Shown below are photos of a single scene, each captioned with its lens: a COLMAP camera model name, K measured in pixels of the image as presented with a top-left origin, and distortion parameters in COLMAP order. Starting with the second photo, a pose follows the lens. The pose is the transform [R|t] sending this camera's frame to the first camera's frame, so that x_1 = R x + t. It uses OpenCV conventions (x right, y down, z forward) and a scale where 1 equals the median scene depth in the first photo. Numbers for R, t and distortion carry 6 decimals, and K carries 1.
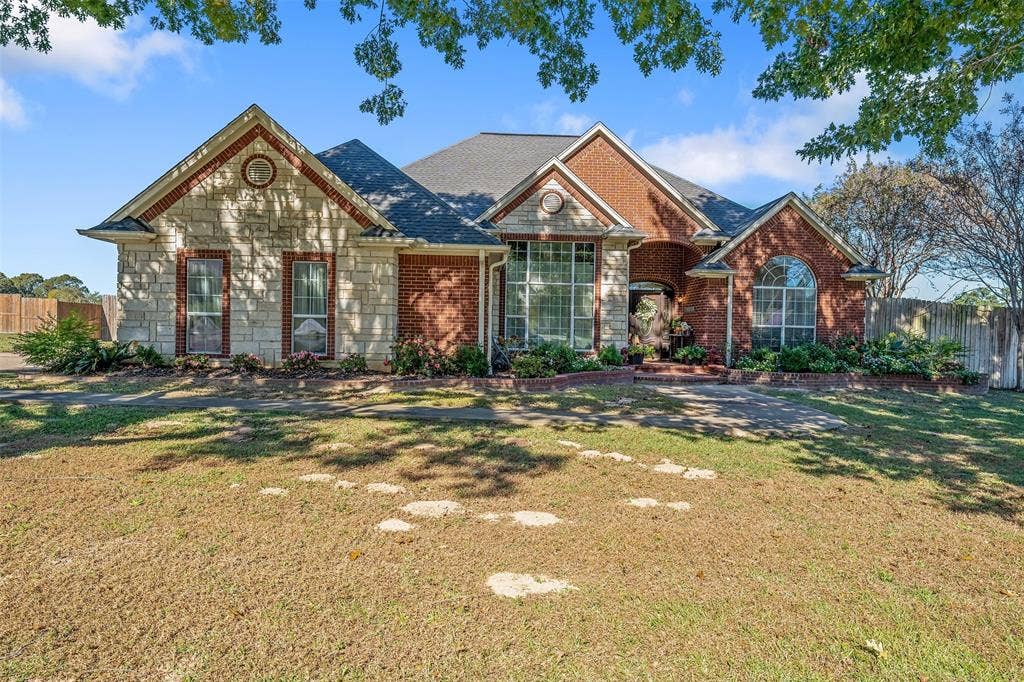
lens RADIAL K [[544.3, 0, 512.0], [0, 544.3, 341.0], [0, 0, 1]] dist [-0.005452, -0.000304]
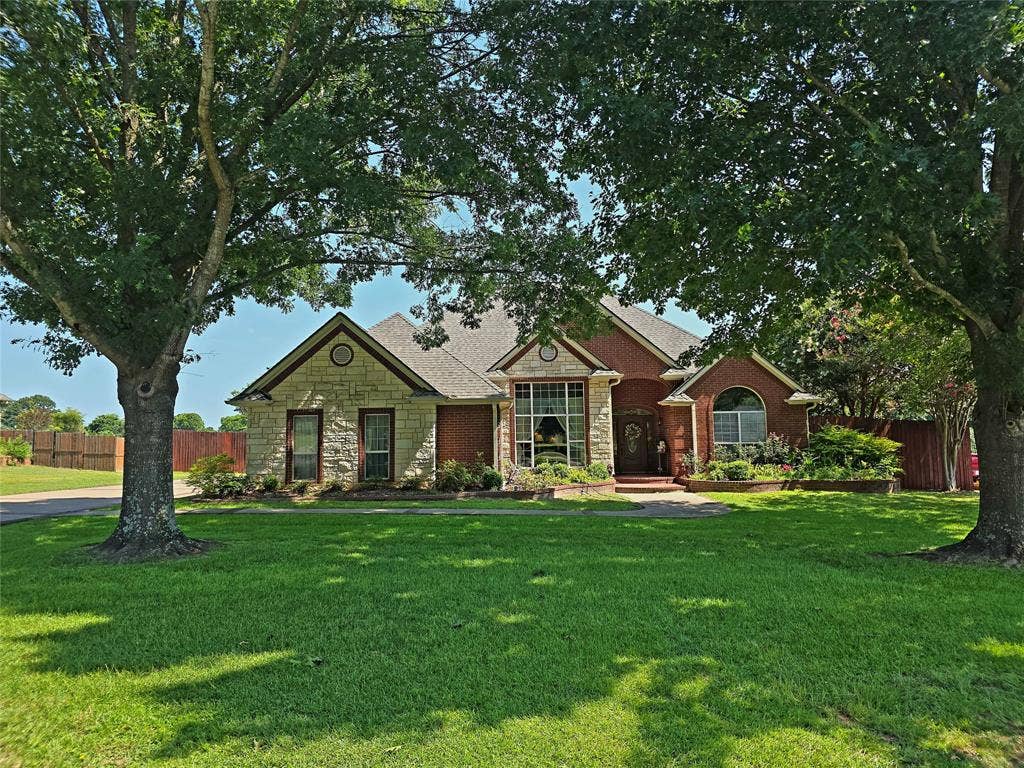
lens RADIAL K [[627.2, 0, 506.0], [0, 627.2, 383.7], [0, 0, 1]] dist [0.003686, -0.001111]
pose [[0.998572, -0.039331, -0.036166, 0.035630], [0.035152, 0.993343, -0.109695, -0.032778], [0.040240, 0.108267, 0.993307, -0.656071]]
